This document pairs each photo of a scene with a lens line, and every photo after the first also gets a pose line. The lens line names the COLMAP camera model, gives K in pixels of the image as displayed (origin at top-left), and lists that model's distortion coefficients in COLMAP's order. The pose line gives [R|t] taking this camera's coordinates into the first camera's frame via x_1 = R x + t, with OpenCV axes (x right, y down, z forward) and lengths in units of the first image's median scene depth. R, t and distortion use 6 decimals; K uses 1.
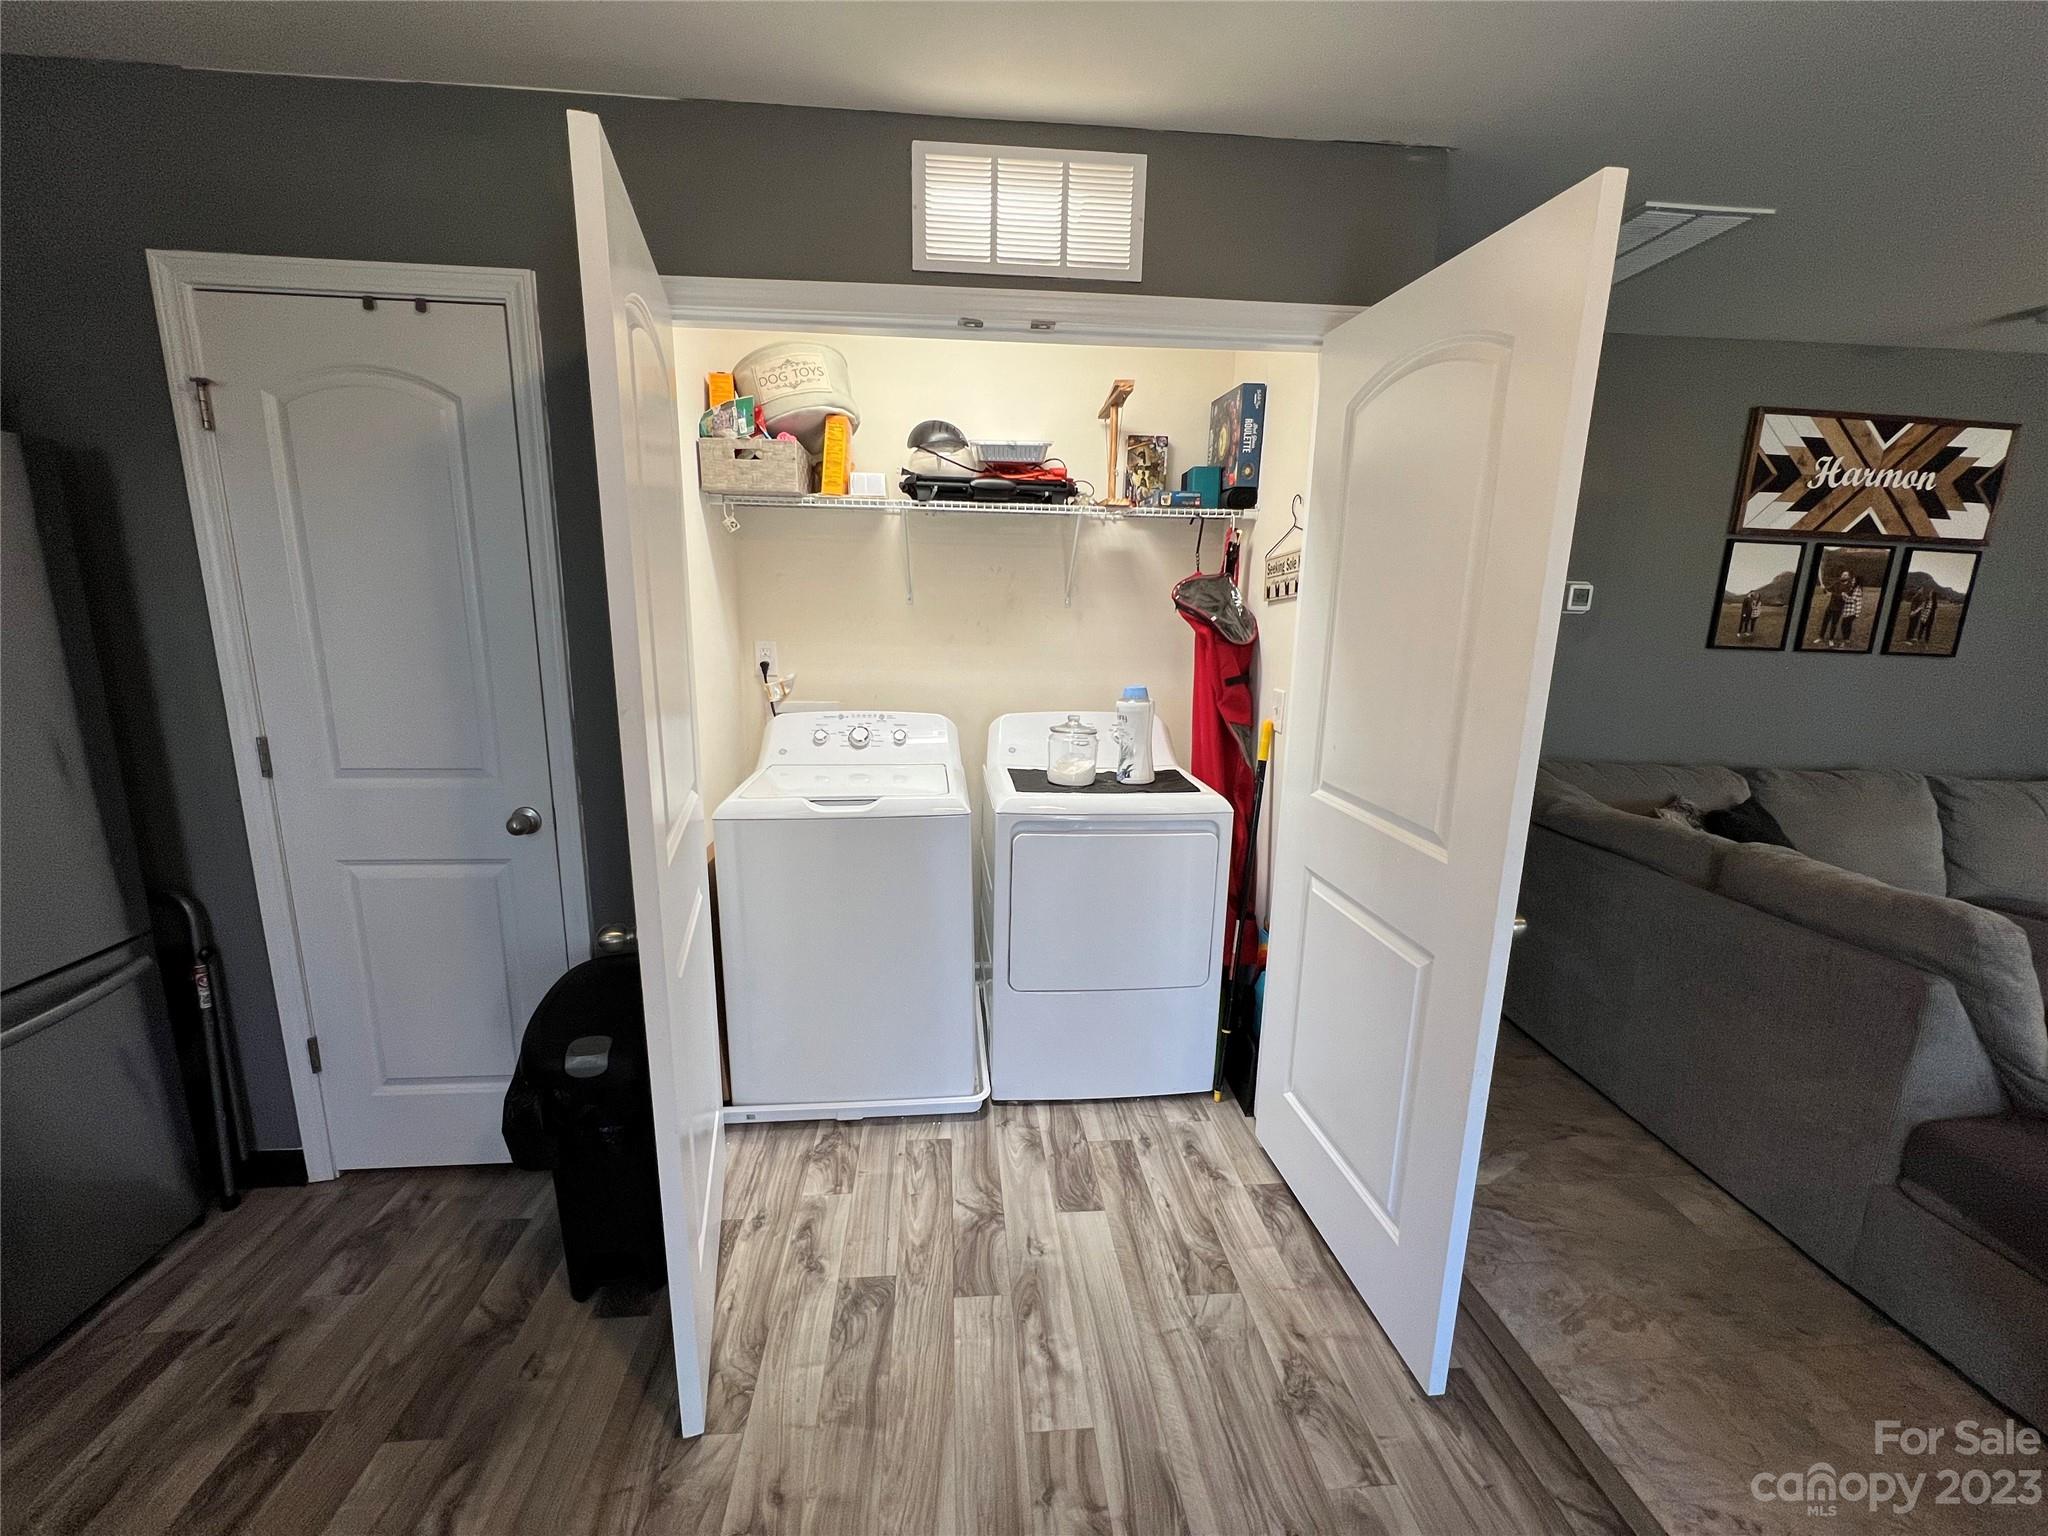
lens RADIAL K [[815.7, 0, 1017.7], [0, 815.7, 765.4], [0, 0, 1]] dist [-0.000699, -0.000635]
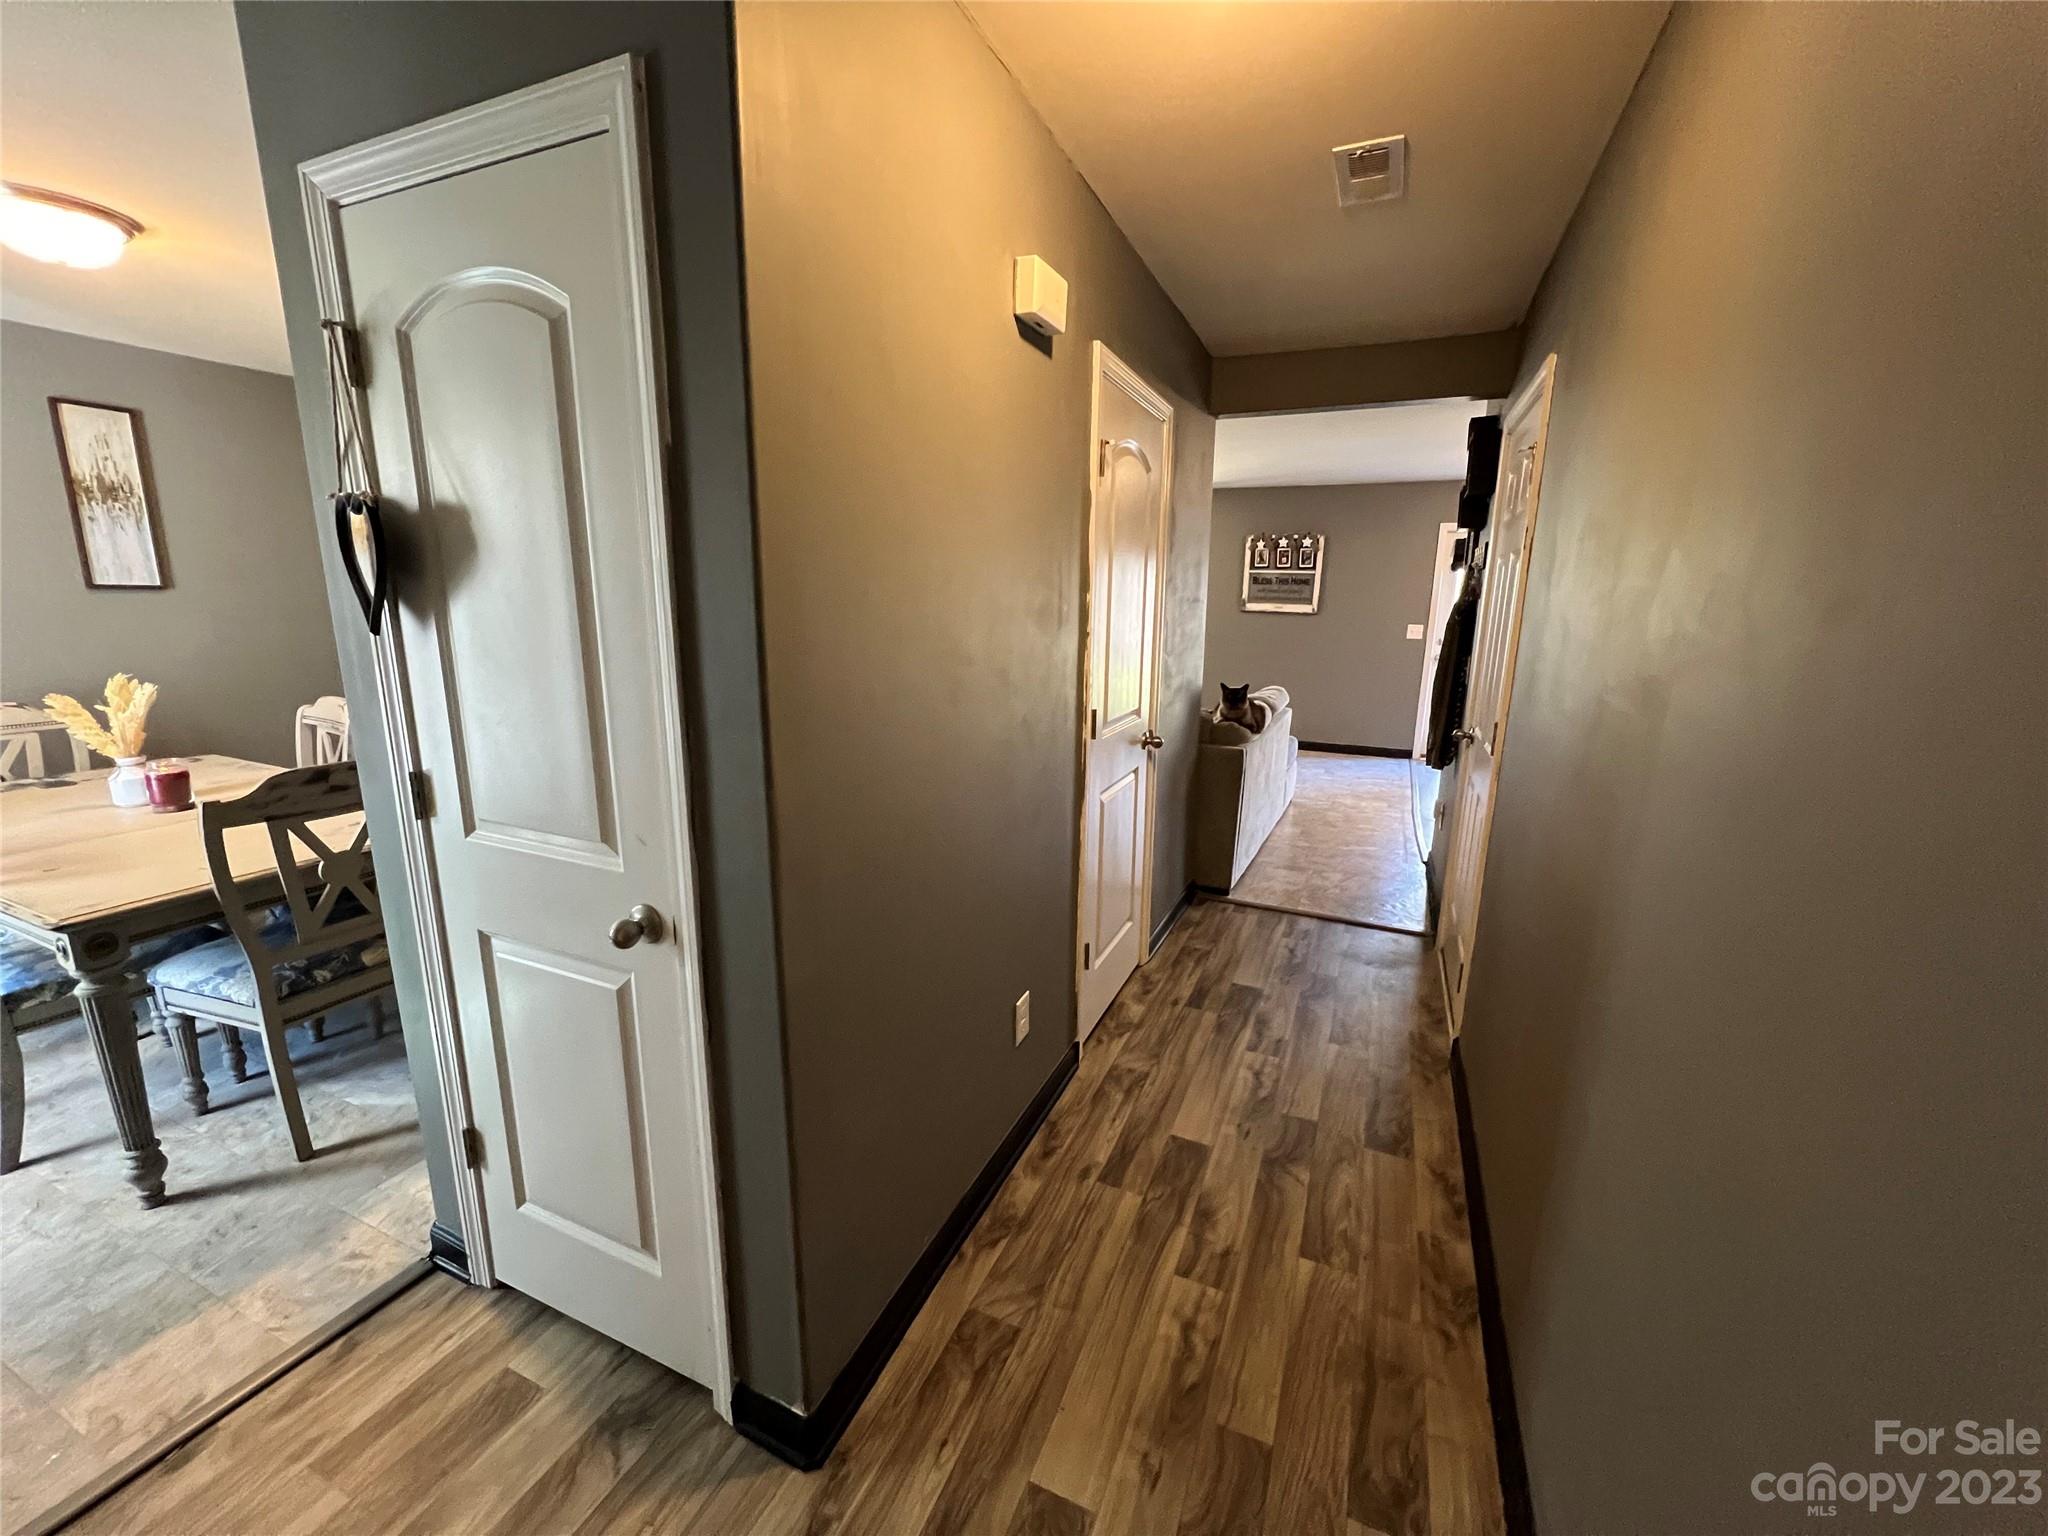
lens RADIAL K [[815.7, 0, 1020.6], [0, 815.7, 772.7], [0, 0, 1]] dist [-0.000699, -0.000635]
pose [[-0.875186, -0.143418, 0.462039, -0.149174], [0.058802, 0.916433, 0.395845, -0.346126], [-0.480199, 0.373607, -0.793616, 1.647786]]
